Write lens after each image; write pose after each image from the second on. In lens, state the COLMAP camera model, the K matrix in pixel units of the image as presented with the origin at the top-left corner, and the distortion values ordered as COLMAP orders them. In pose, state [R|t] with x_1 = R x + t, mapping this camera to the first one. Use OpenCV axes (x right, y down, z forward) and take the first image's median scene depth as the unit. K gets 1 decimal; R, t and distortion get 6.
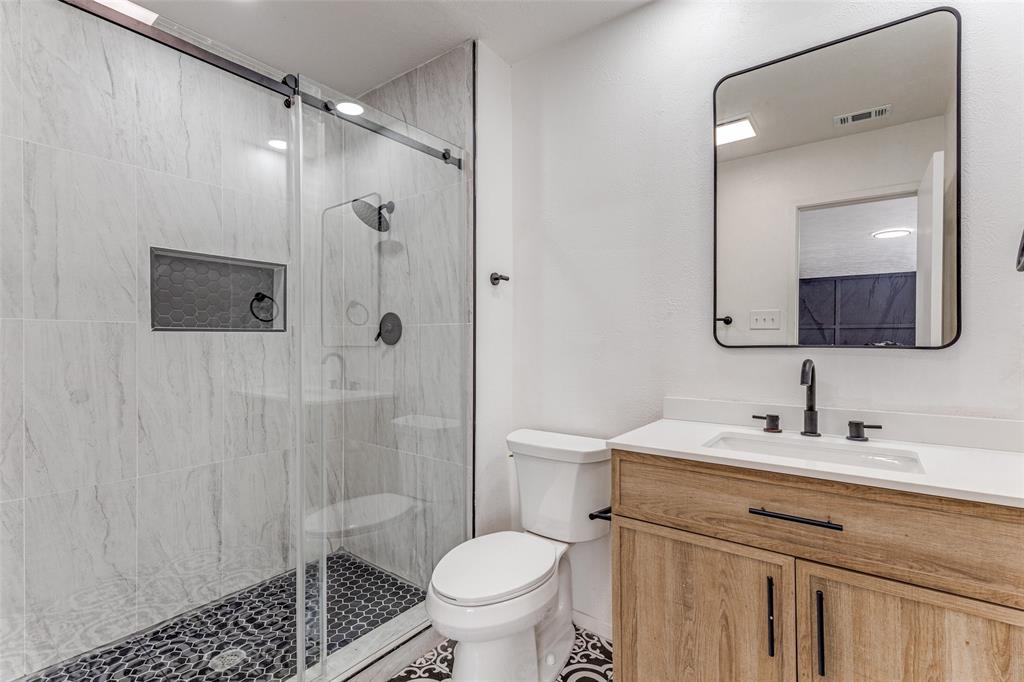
lens RADIAL K [[476.1, 0, 512.0], [0, 476.1, 341.0], [0, 0, 1]] dist [0.007857, 0.000230]
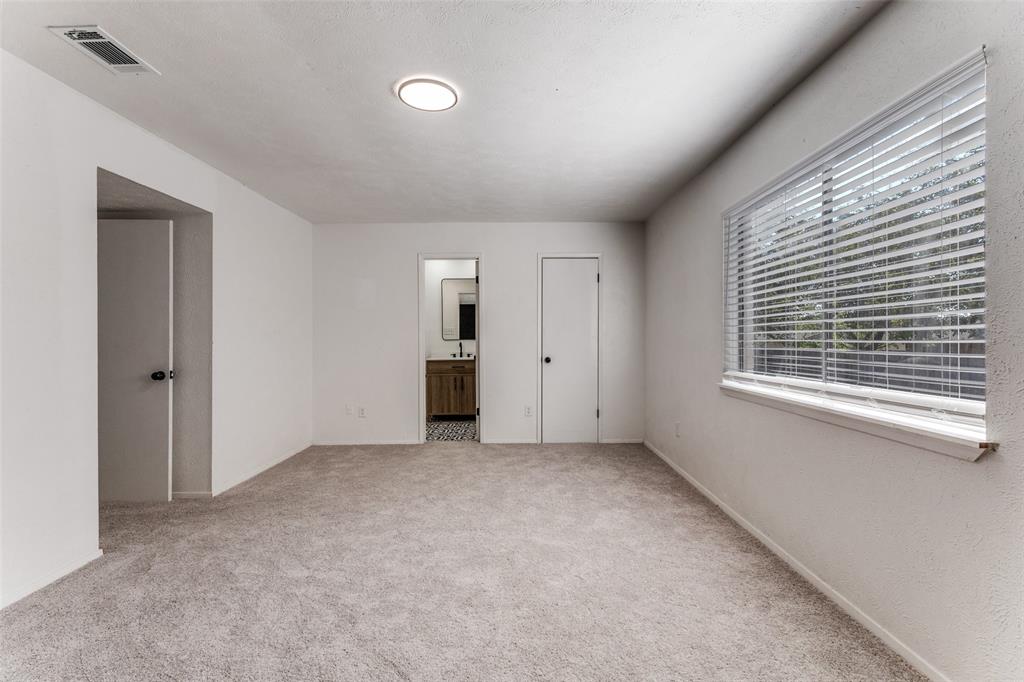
lens RADIAL K [[476.1, 0, 512.0], [0, 476.1, 341.0], [0, 0, 1]] dist [0.007857, 0.000230]
pose [[0.793468, 0.002753, 0.608606, -2.146067], [-0.002791, 0.999996, -0.000884, 0.029752], [-0.608605, -0.000997, 0.793472, -3.541960]]
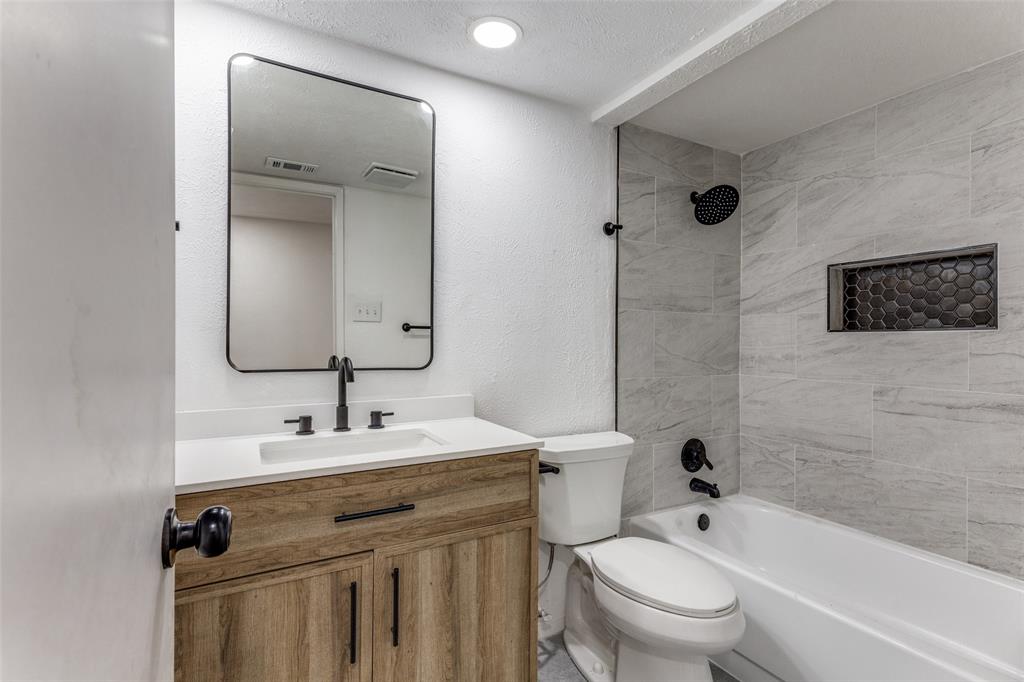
lens RADIAL K [[476.1, 0, 512.0], [0, 476.1, 341.0], [0, 0, 1]] dist [0.007857, 0.000230]
pose [[0.401377, 0.010746, 0.915850, -0.180829], [-0.005768, 0.999941, -0.009205, 0.011503], [-0.915895, -0.001588, 0.401416, 0.261438]]
